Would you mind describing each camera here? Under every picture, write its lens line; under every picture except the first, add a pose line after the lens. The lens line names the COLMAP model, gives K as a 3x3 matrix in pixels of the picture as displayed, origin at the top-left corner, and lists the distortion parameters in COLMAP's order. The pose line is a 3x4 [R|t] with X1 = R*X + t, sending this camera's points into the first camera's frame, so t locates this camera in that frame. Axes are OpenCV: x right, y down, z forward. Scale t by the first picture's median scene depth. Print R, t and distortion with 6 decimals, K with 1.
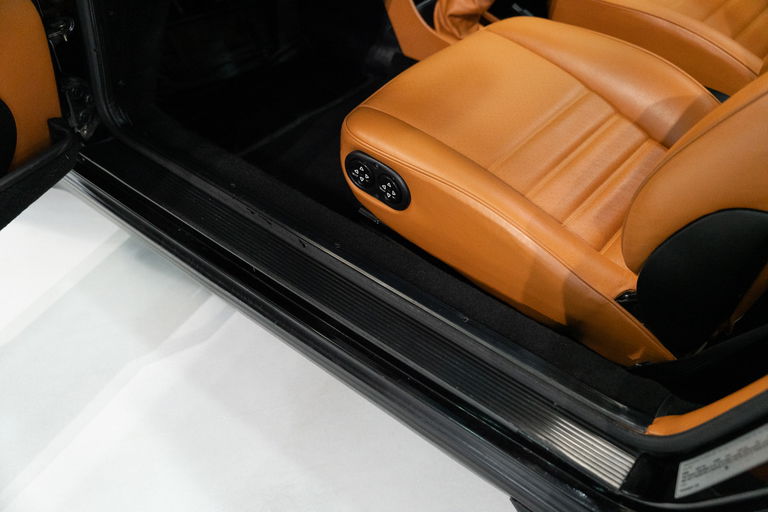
lens RADIAL K [[741.7, 0, 384.0], [0, 741.7, 256.0], [0, 0, 1]] dist [-0.000584, 0.018530]
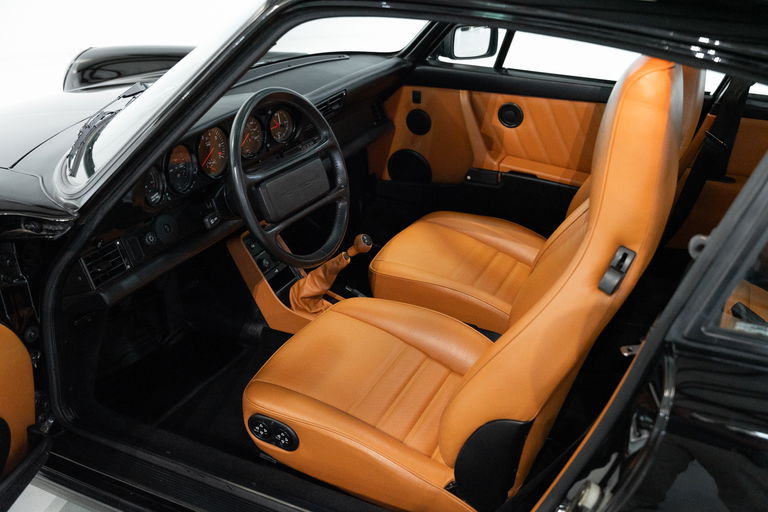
lens RADIAL K [[741.7, 0, 384.0], [0, 741.7, 256.0], [0, 0, 1]] dist [-0.000584, 0.018530]
pose [[0.969259, -0.110193, 0.219990, -0.075962], [0.168222, 0.949269, -0.265686, -0.008814], [-0.179553, 0.294526, 0.938624, -0.455608]]
